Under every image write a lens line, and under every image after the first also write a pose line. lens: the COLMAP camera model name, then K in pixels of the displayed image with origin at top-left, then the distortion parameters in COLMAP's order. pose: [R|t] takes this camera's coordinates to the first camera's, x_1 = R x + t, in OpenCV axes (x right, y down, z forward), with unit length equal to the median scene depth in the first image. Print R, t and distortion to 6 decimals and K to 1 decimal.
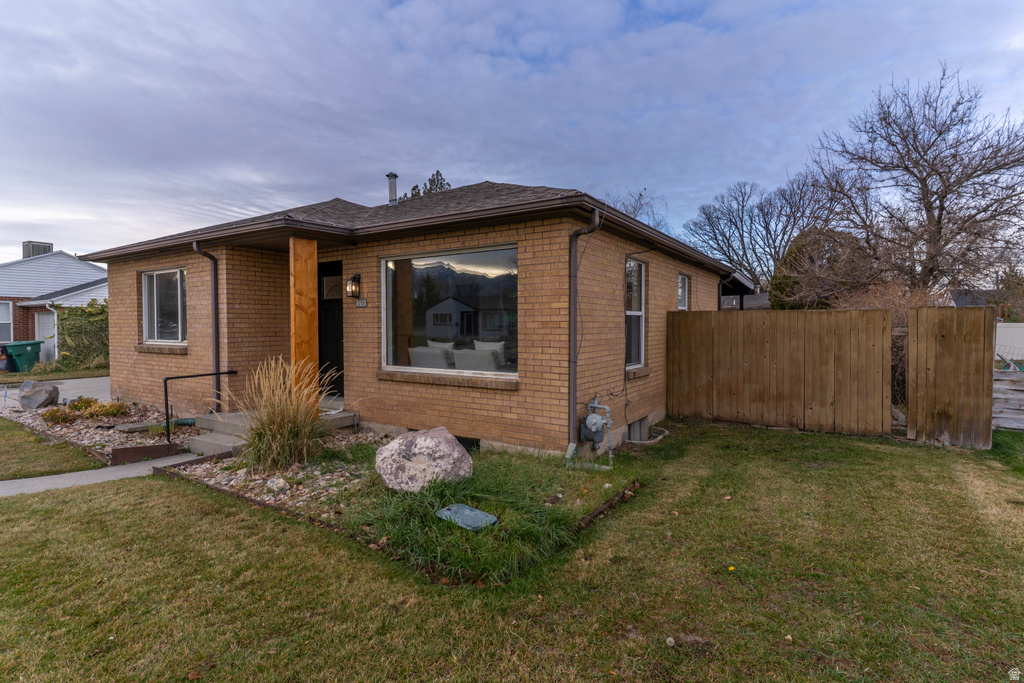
lens RADIAL K [[509.2, 0, 512.0], [0, 509.2, 341.5], [0, 0, 1]] dist [0.056094, 0.000045]
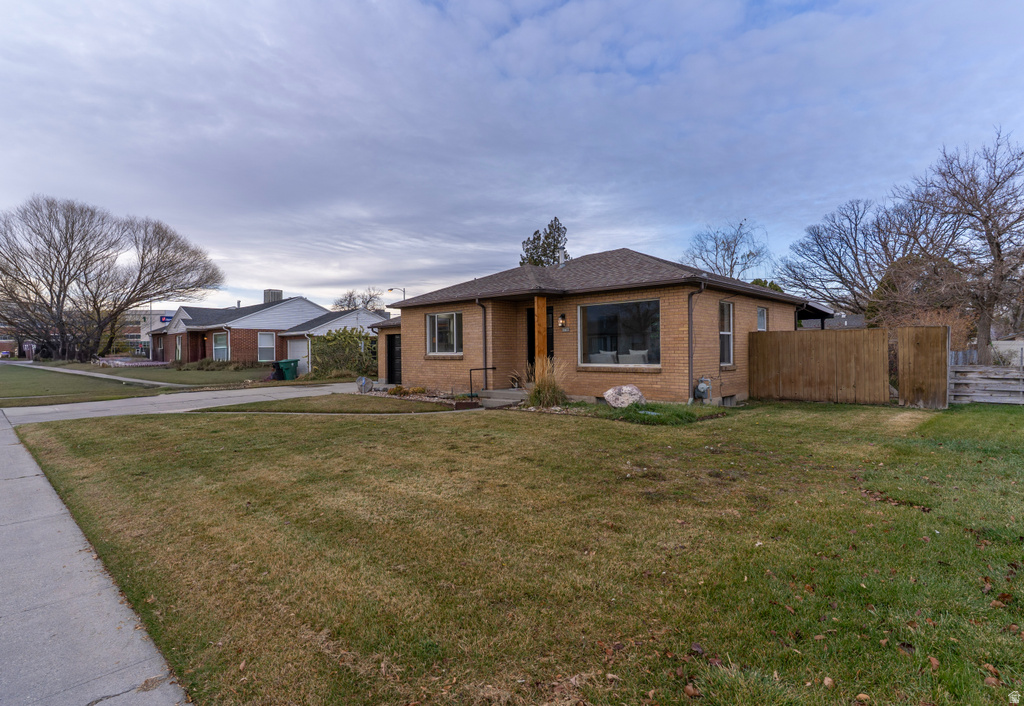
lens RADIAL K [[508.9, 0, 531.4], [0, 508.9, 353.8], [0, 0, 1]] dist [0.095604, -0.000132]
pose [[0.988981, -0.006813, -0.147883, -0.143322], [0.003243, 0.999698, -0.024367, 0.052490], [0.148004, 0.023619, 0.988705, -0.776160]]
